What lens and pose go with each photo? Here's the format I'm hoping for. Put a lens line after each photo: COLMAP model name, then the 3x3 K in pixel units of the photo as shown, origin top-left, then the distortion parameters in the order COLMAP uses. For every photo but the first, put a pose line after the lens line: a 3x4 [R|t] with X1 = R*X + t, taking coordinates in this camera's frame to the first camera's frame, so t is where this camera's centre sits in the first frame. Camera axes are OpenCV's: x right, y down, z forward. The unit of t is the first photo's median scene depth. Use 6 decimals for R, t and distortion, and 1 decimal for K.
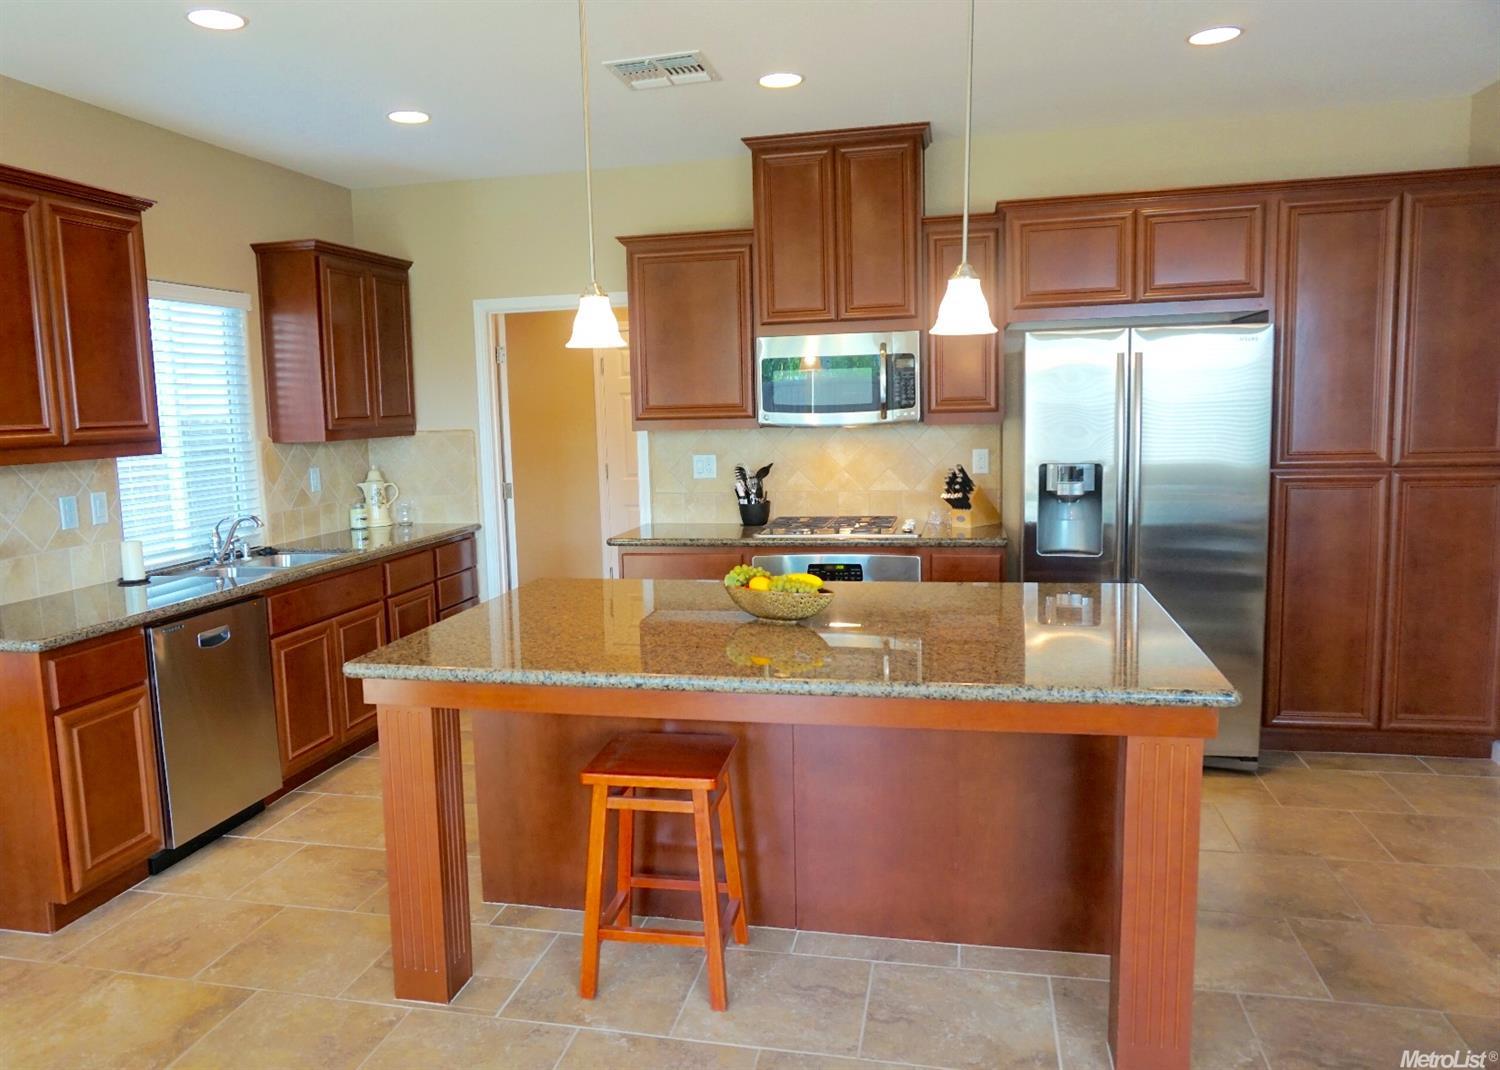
lens RADIAL K [[1104.4, 0, 740.9], [0, 1104.4, 537.9], [0, 0, 1]] dist [-0.036154, 0.011995]
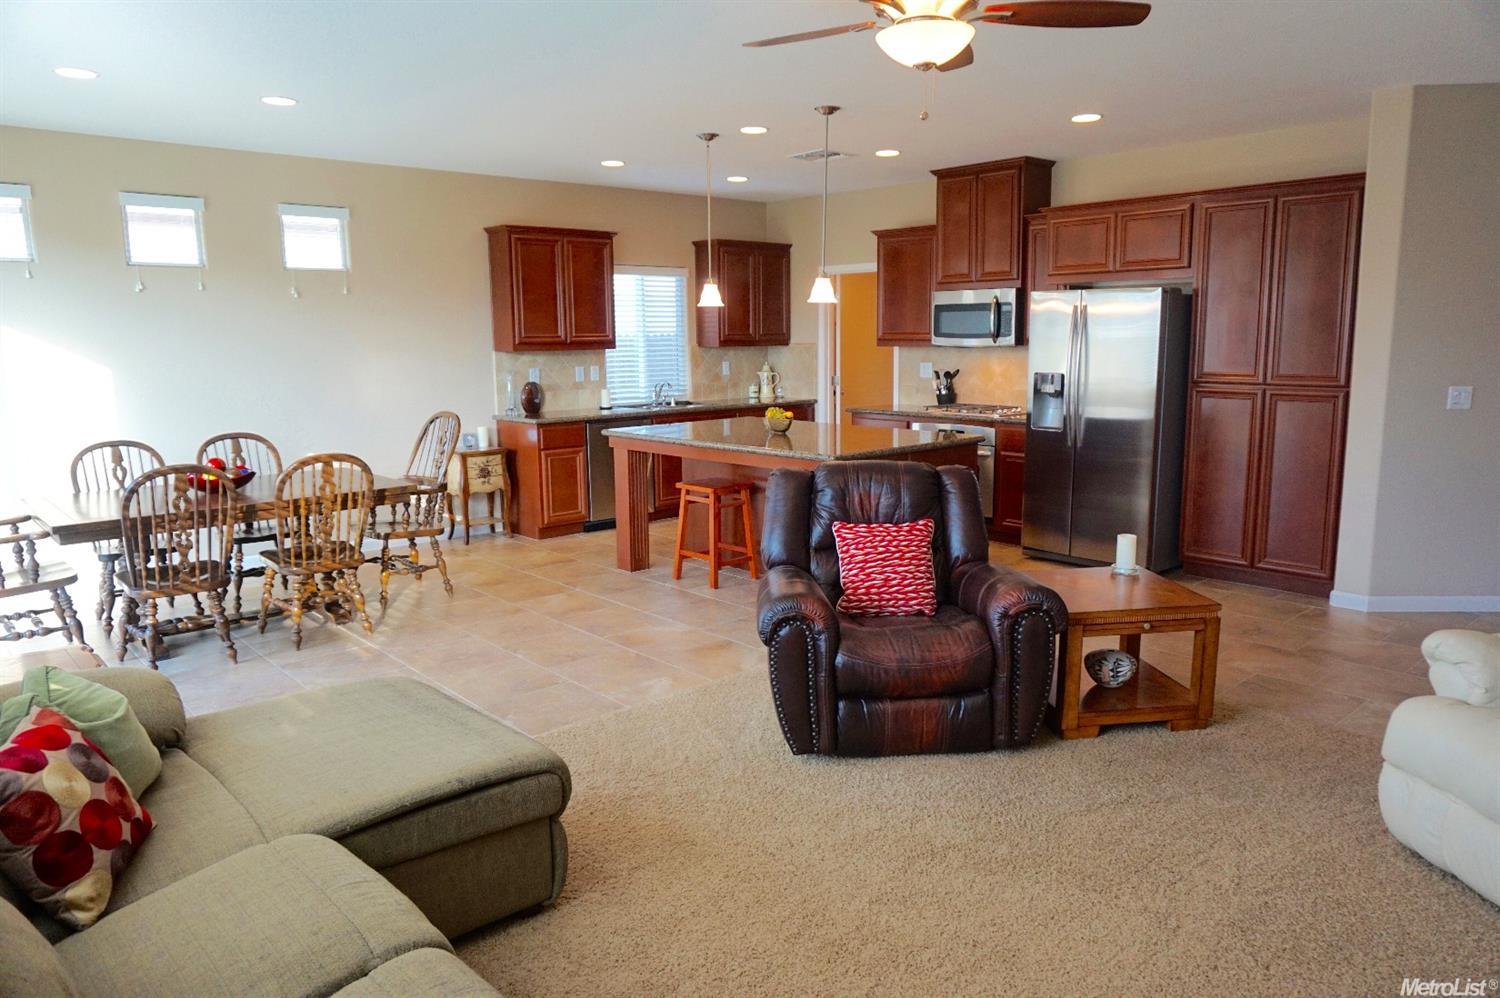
lens RADIAL K [[1010.8, 0, 753.5], [0, 1010.8, 497.8], [0, 0, 1]] dist [-0.033628, 0.013984]
pose [[0.828601, 0.111373, -0.548650, 0.662103], [-0.083318, 0.993631, 0.075869, 0.033285], [0.553605, -0.017153, 0.832603, -0.415153]]
